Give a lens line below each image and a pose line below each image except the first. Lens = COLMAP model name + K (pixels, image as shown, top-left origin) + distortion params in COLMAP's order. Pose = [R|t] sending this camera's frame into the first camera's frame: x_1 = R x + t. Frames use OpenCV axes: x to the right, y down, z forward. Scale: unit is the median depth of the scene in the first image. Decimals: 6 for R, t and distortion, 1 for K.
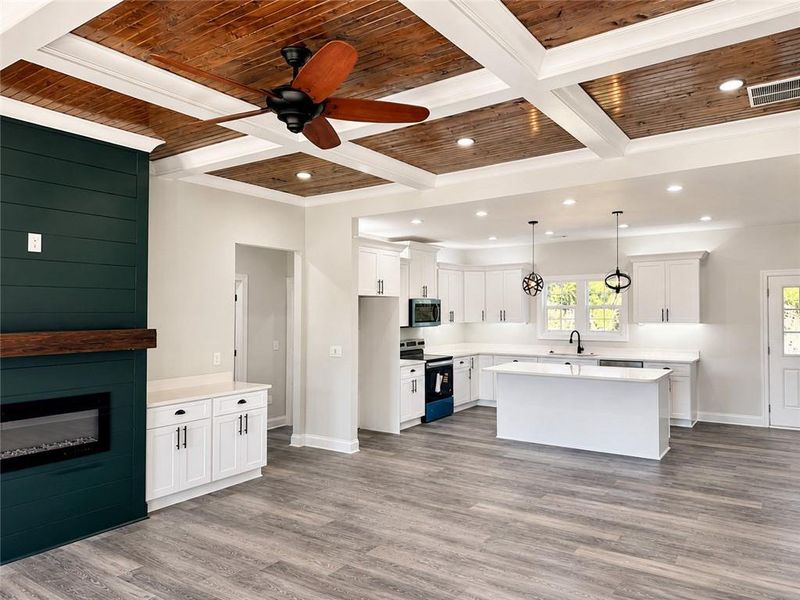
lens RADIAL K [[583.1, 0, 399.6], [0, 583.1, 301.6], [0, 0, 1]] dist [0.023306, 0.004748]
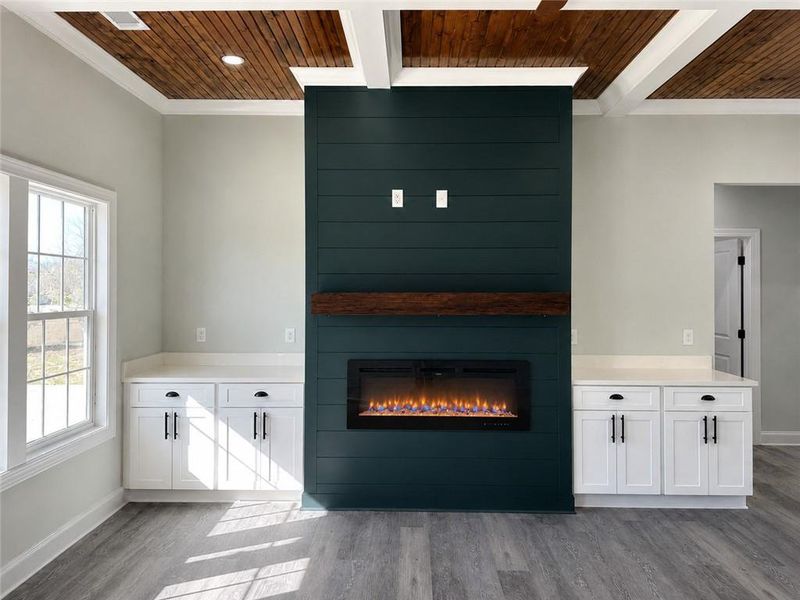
lens RADIAL K [[583.1, 0, 409.0], [0, 583.1, 275.4], [0, 0, 1]] dist [0.023306, 0.004748]
pose [[0.575350, 0.001476, -0.817906, 0.130430], [0.000056, 0.999998, 0.001844, 0.018484], [0.817908, -0.001106, 0.575349, 0.305053]]
